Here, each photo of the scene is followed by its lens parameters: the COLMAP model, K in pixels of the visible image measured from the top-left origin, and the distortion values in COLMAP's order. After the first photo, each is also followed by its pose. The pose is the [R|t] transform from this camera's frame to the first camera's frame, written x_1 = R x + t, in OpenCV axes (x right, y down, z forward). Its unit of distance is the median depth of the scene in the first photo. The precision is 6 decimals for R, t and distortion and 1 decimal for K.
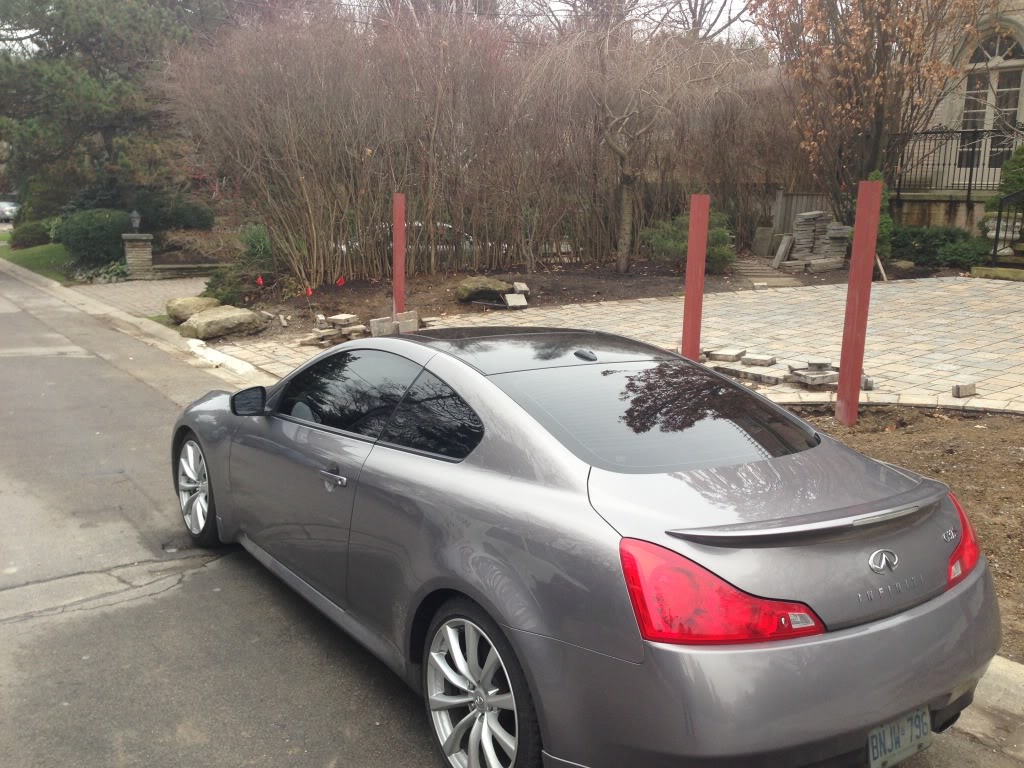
lens RADIAL K [[927.2, 0, 513.8], [0, 927.2, 365.7], [0, 0, 1]] dist [0.193116, -0.320238]
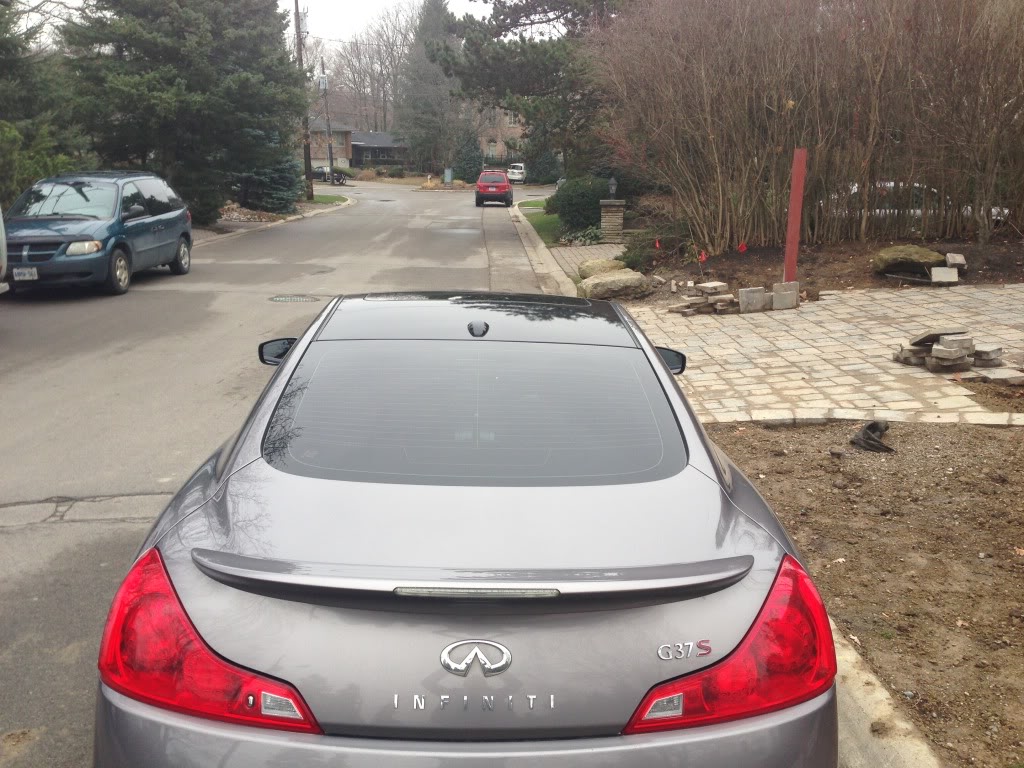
lens RADIAL K [[927.2, 0, 513.8], [0, 927.2, 365.7], [0, 0, 1]] dist [0.193116, -0.320238]
pose [[0.835617, 0.102523, -0.539660, 0.142741], [-0.084833, 0.994728, 0.057618, -0.007527], [0.542722, -0.002365, 0.839909, 0.093134]]
